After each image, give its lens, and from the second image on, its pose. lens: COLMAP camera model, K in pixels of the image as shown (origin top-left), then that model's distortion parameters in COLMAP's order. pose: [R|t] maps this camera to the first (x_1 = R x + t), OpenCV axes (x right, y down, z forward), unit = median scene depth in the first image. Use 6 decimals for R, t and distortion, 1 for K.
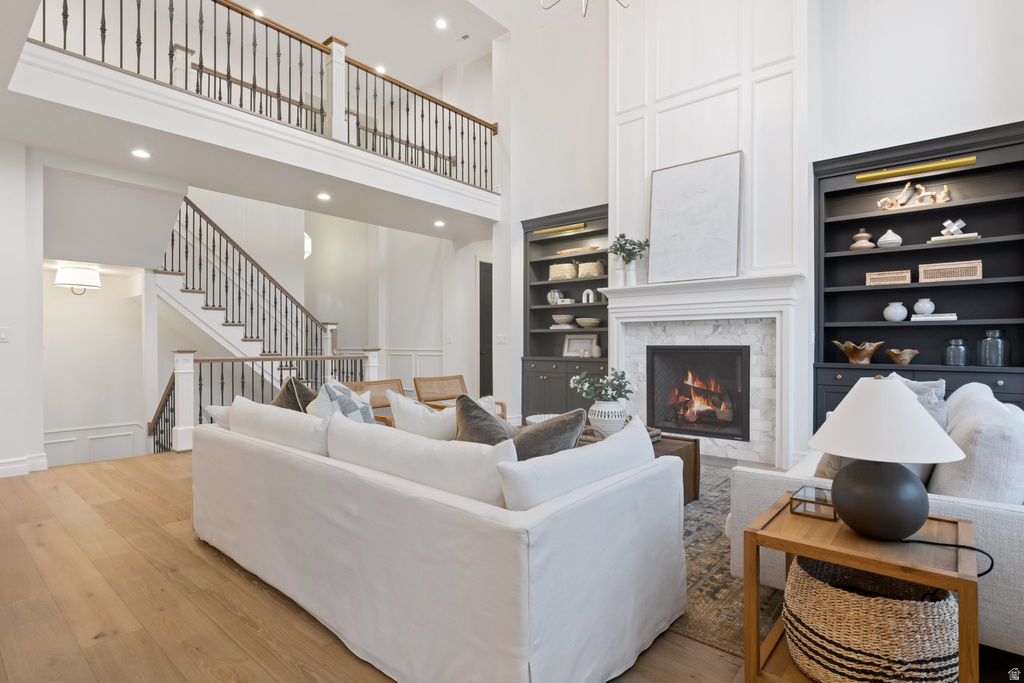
lens RADIAL K [[517.6, 0, 512.0], [0, 517.6, 341.5], [0, 0, 1]] dist [-0.003172, -0.001185]
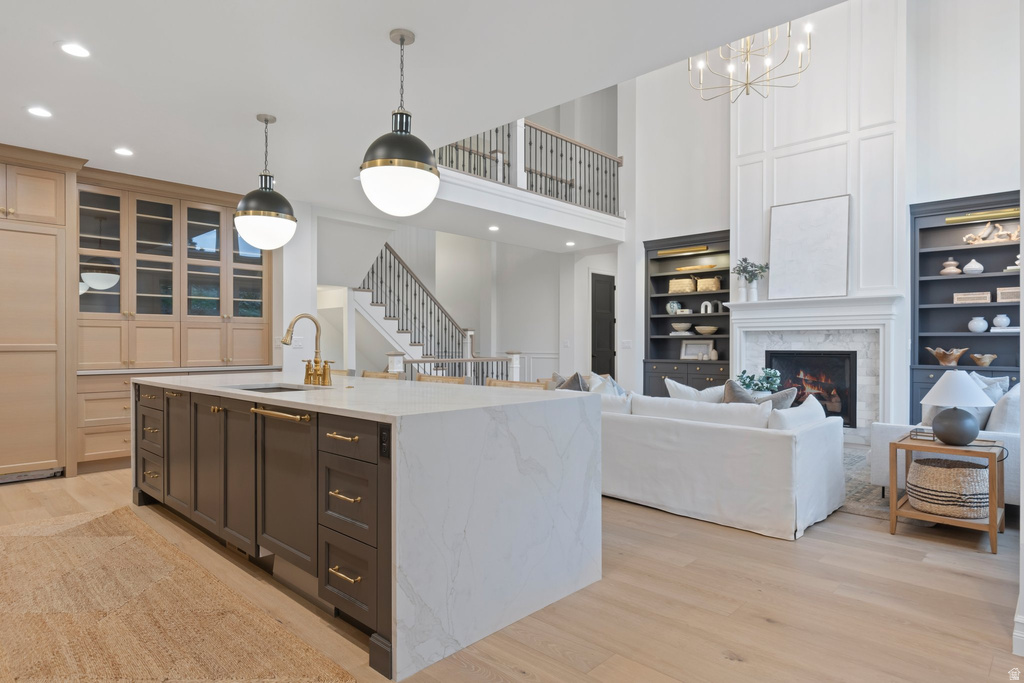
lens RADIAL K [[586.5, 0, 512.0], [0, 586.5, 341.5], [0, 0, 1]] dist [-0.001572, 0.003426]
pose [[0.998737, 0.000633, -0.050243, -0.295692], [-0.000636, 1.000000, -0.000053, -0.014234], [0.050243, 0.000085, 0.998737, -0.447955]]
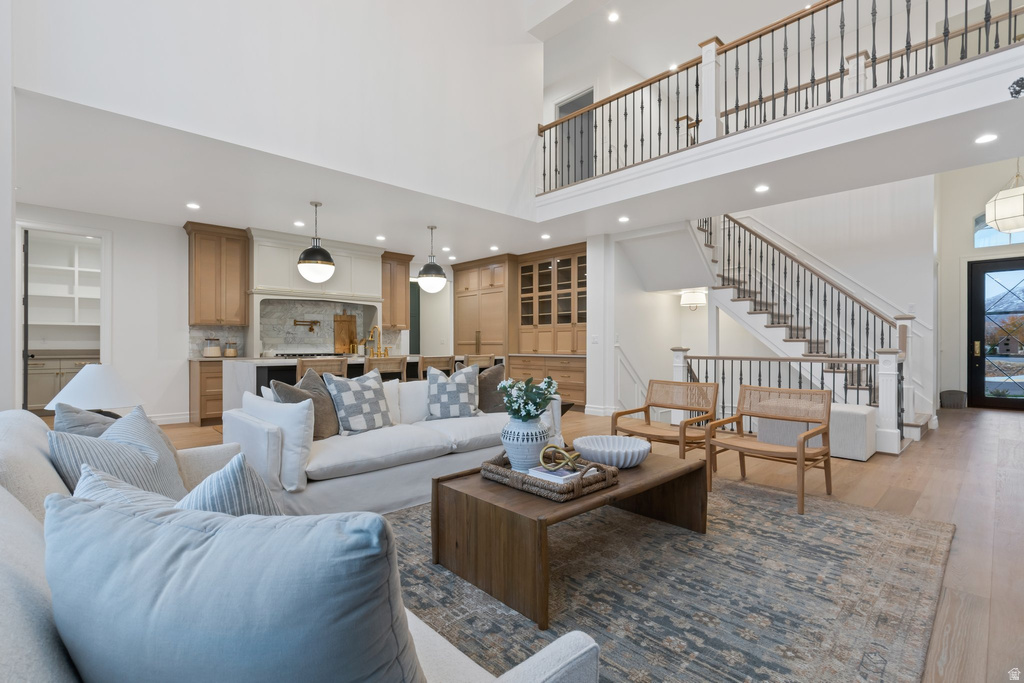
lens RADIAL K [[465.8, 0, 512.0], [0, 465.8, 341.5], [0, 0, 1]] dist [0.002002, -0.000277]
pose [[-0.099495, -0.004661, -0.995027, 0.627384], [0.004322, 0.999978, -0.005117, 0.001504], [0.995029, -0.004809, -0.099473, 0.746250]]
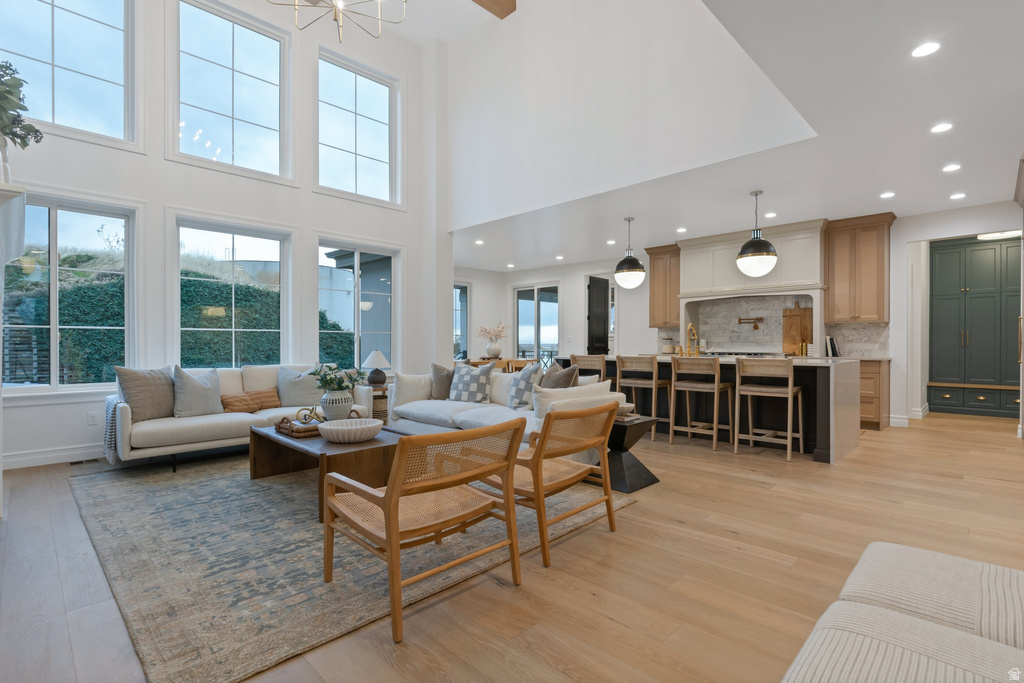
lens RADIAL K [[489.2, 0, 526.5], [0, 489.2, 343.2], [0, 0, 1]] dist [-0.003313, -0.000024]
pose [[-0.998557, 0.001180, 0.053692, -0.233480], [0.001024, 0.999995, -0.002932, 0.004958], [-0.053695, -0.002872, -0.998553, 1.511817]]
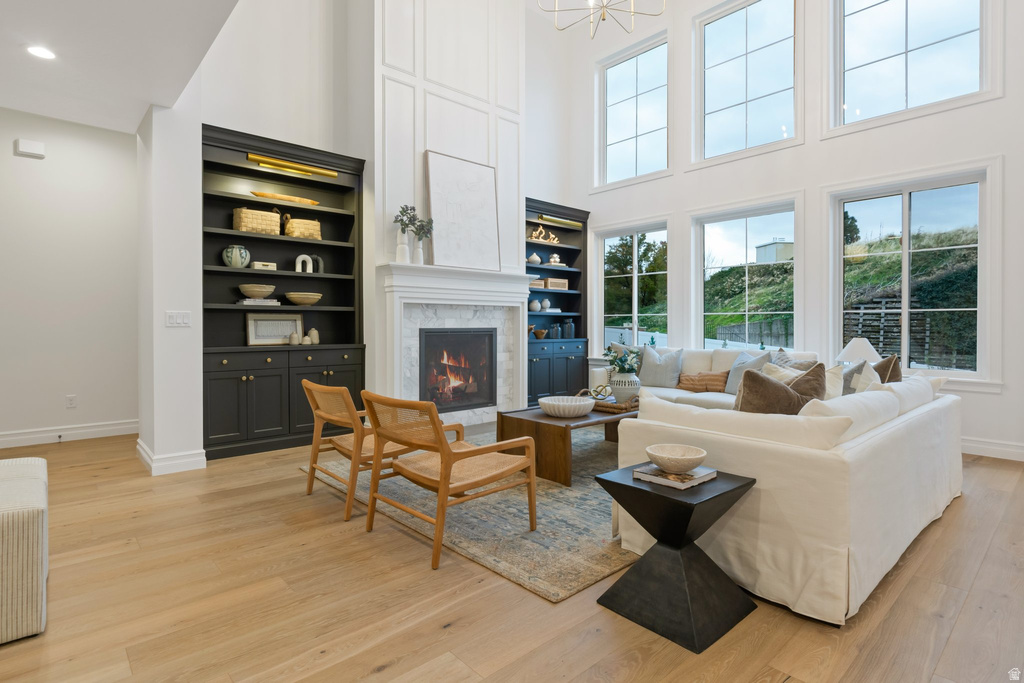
lens RADIAL K [[521.8, 0, 512.8], [0, 521.8, 329.3], [0, 0, 1]] dist [-0.000884, -0.000172]
pose [[0.116785, -0.007394, 0.993130, -0.767505], [-0.004869, 0.999956, 0.008017, 0.001264], [-0.993145, -0.005772, 0.116744, 0.807151]]
